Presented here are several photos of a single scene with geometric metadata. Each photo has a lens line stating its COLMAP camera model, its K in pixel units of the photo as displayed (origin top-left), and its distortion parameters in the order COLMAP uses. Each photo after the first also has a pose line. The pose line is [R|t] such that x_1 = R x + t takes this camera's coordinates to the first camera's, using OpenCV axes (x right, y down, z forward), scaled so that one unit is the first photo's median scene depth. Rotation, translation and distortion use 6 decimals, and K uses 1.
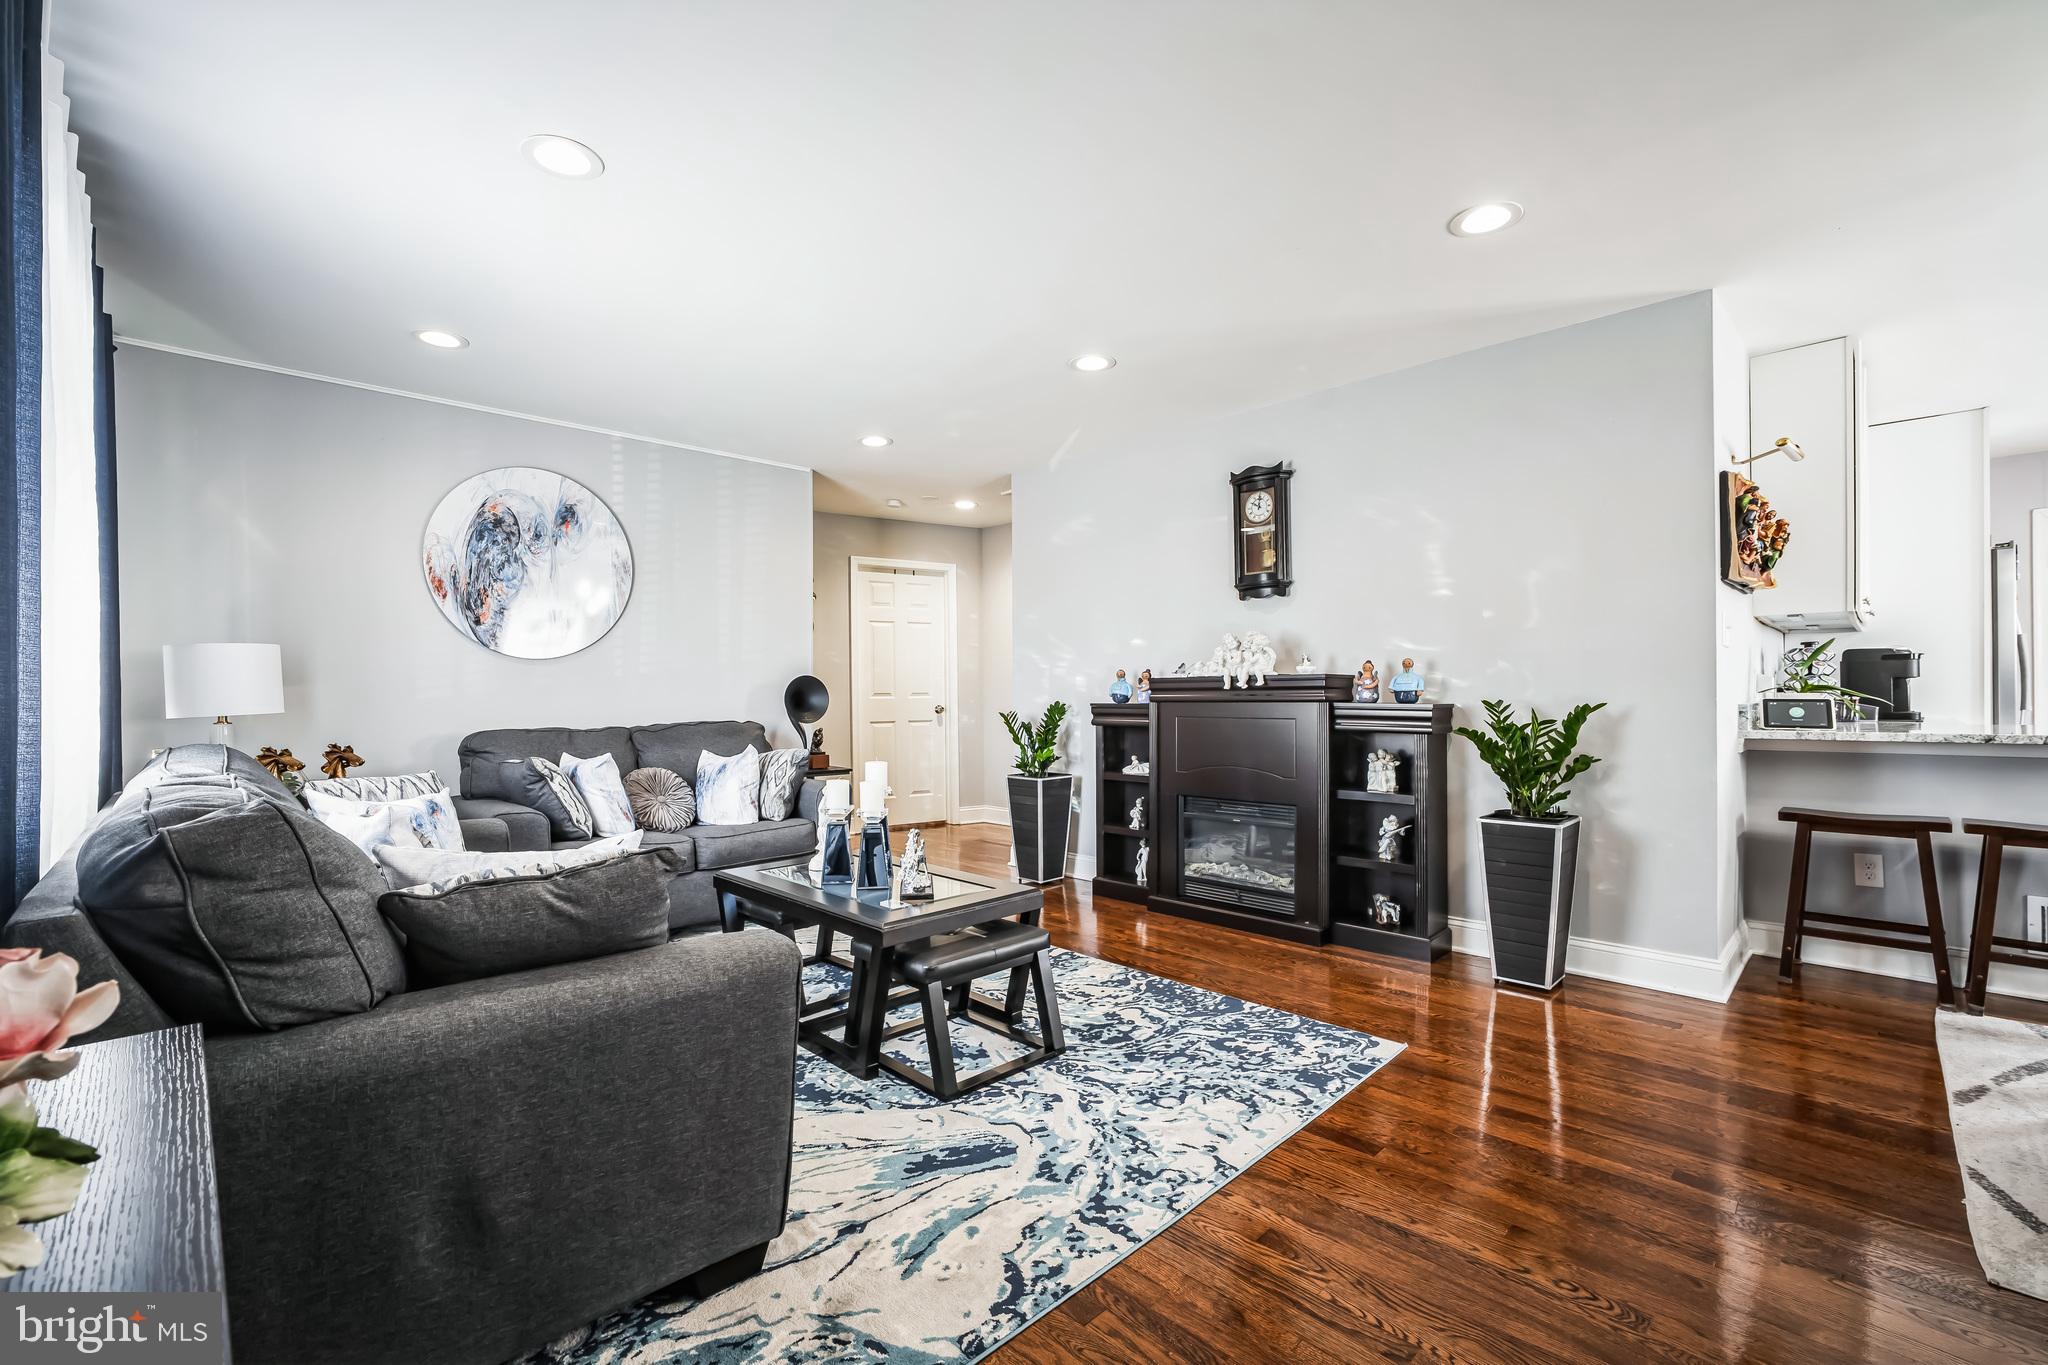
lens RADIAL K [[872.4, 0, 1032.7], [0, 872.4, 694.9], [0, 0, 1]] dist [-0.028026, 0.008750]
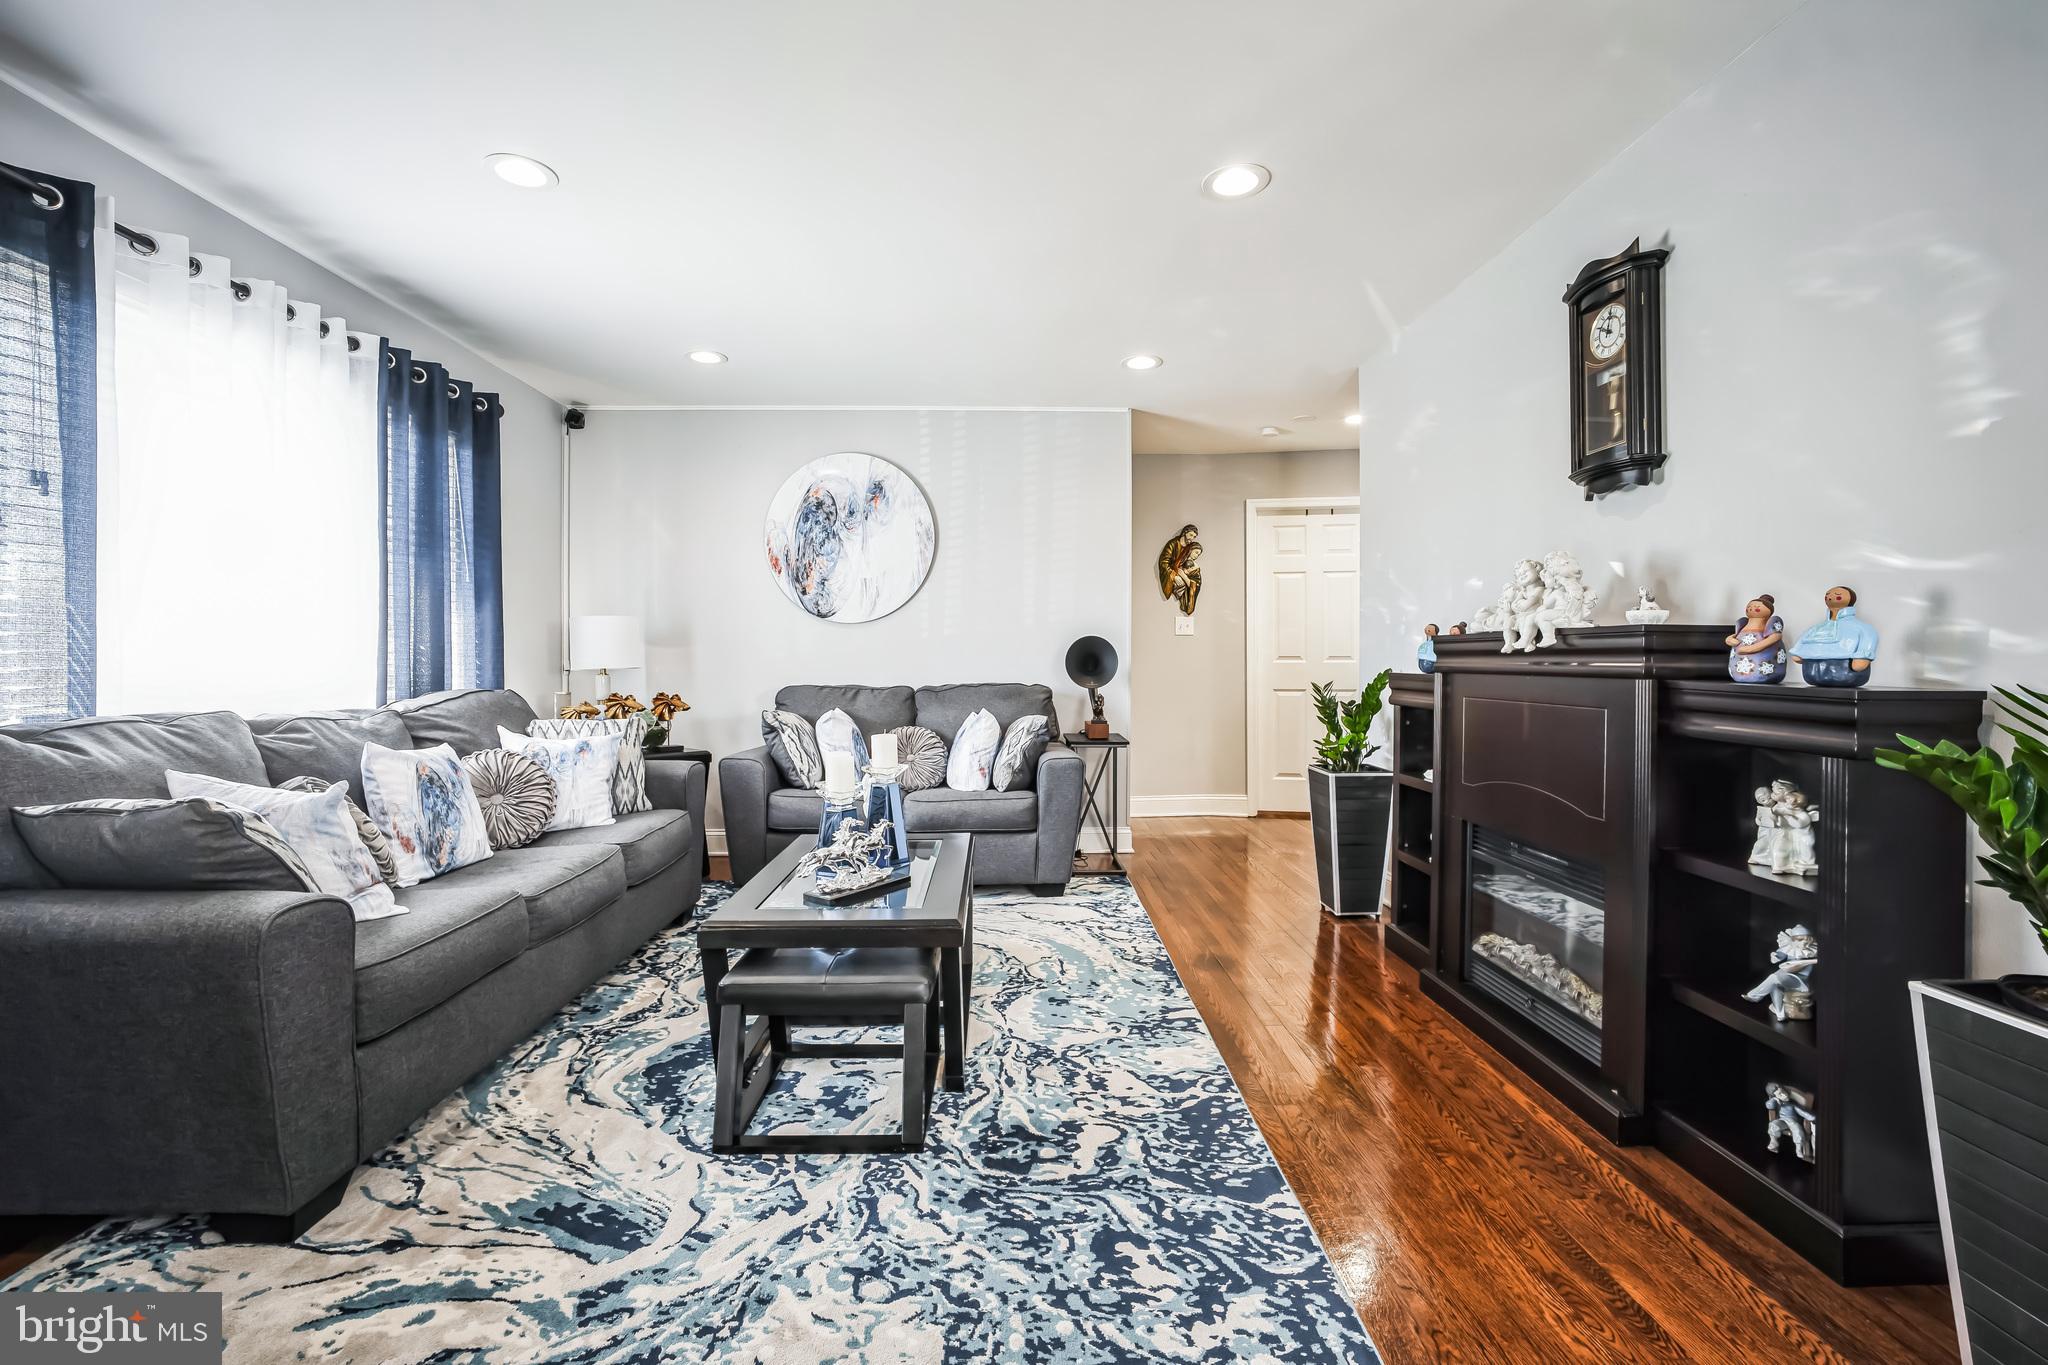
lens RADIAL K [[872.4, 0, 1025.5], [0, 872.4, 662.4], [0, 0, 1]] dist [-0.028026, 0.008750]
pose [[0.730711, 0.012003, -0.682581, 0.451771], [-0.007720, 0.999927, 0.009319, -0.003617], [0.682643, -0.001540, 0.730750, 0.408603]]
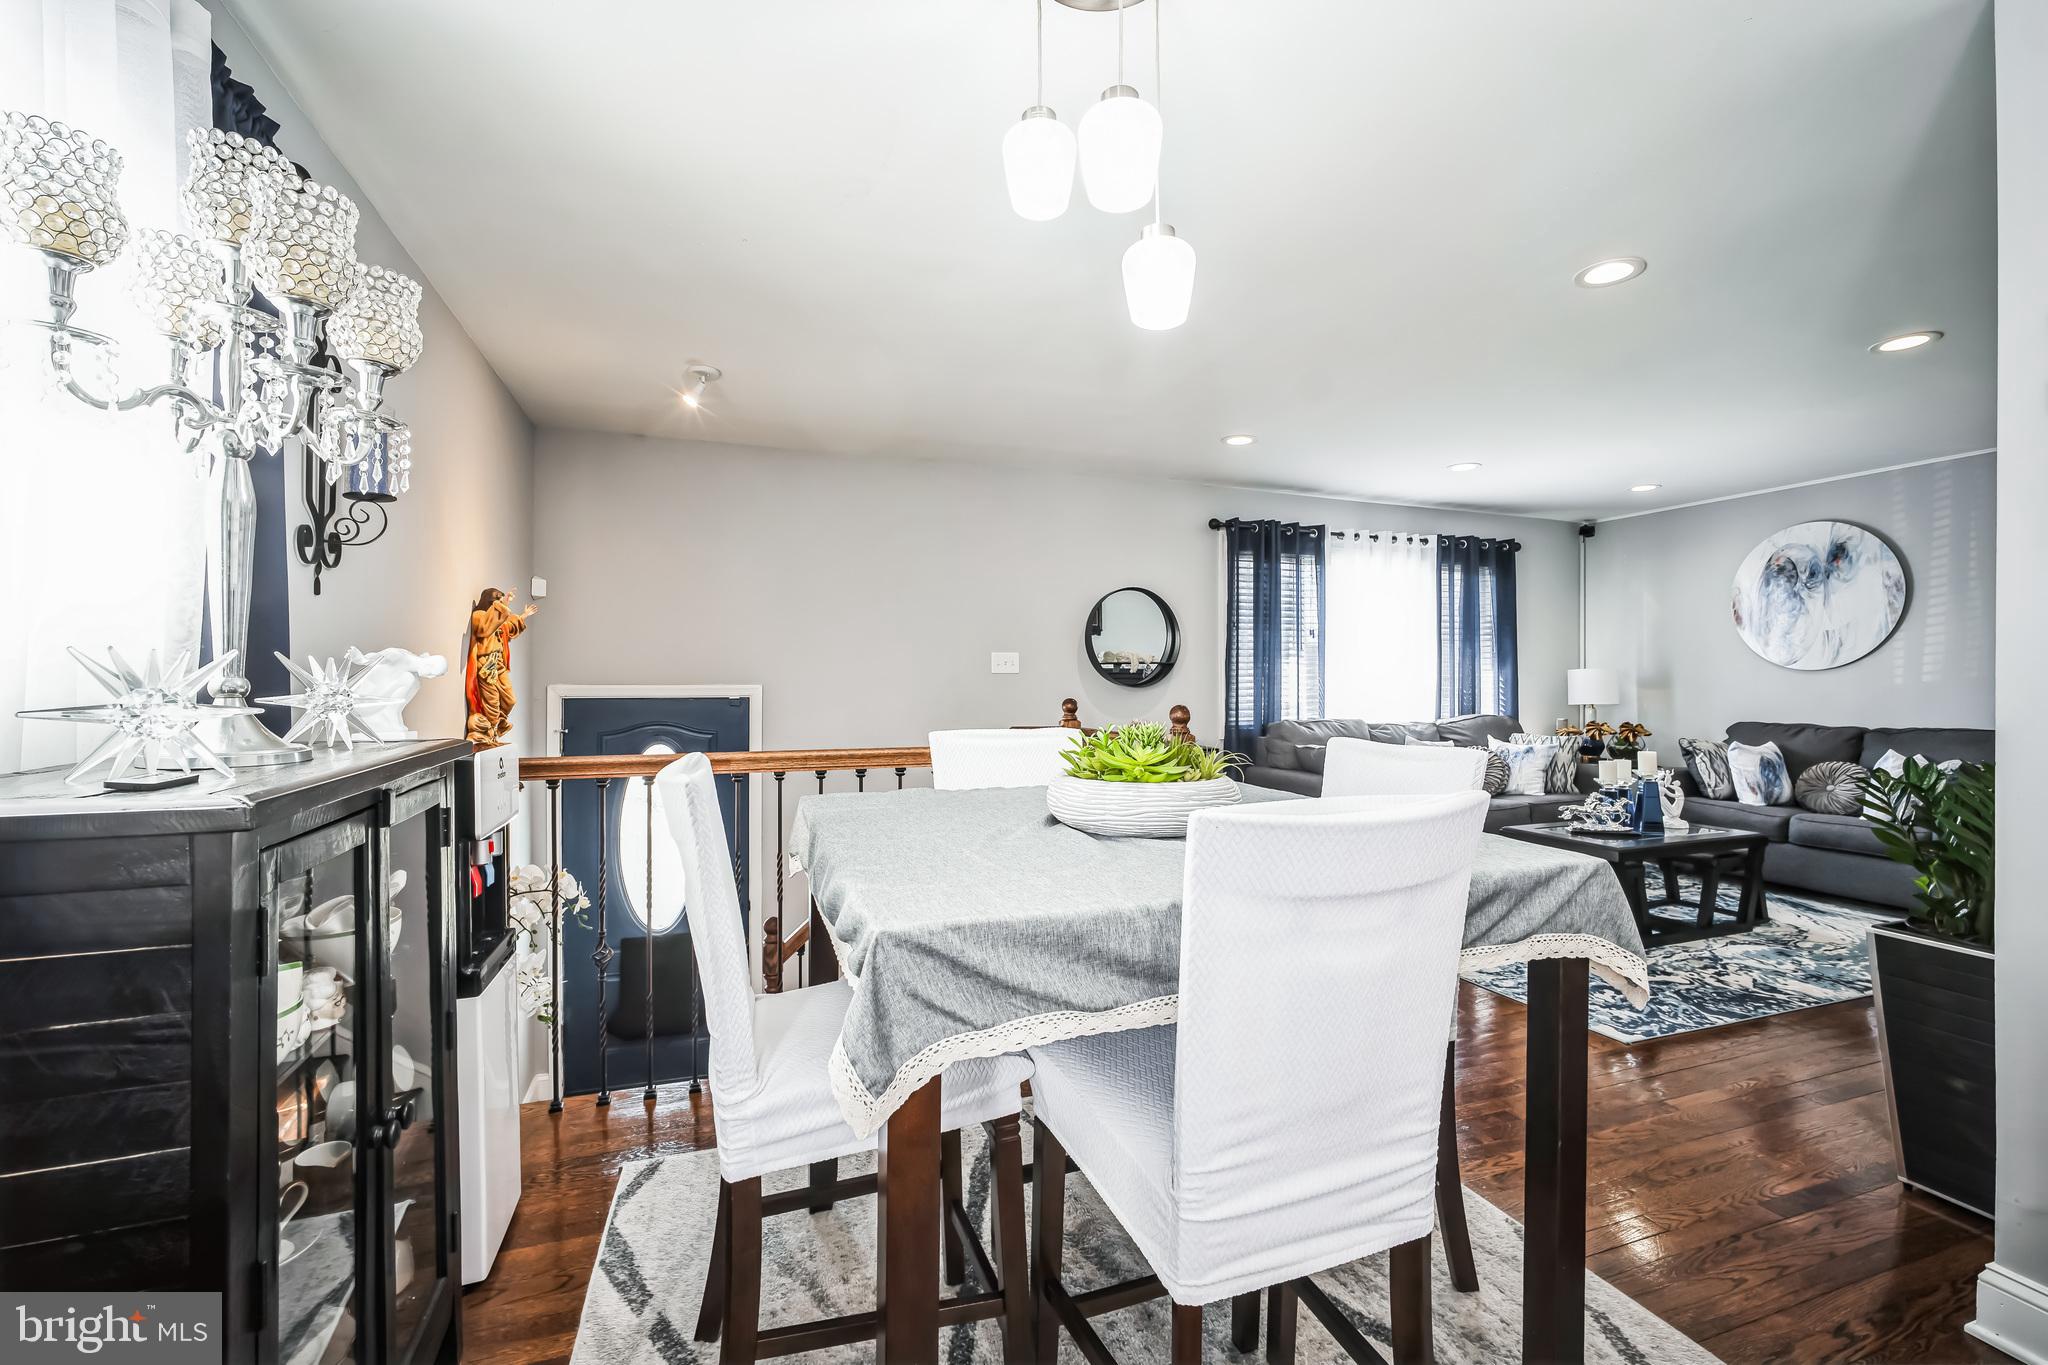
lens RADIAL K [[872.4, 0, 1024.9], [0, 872.4, 679.4], [0, 0, 1]] dist [-0.028026, 0.008750]
pose [[-0.424569, 0.008247, -0.905358, 1.339661], [-0.002118, 0.999947, 0.010102, -0.046816], [0.905393, 0.006206, -0.424529, 0.596570]]
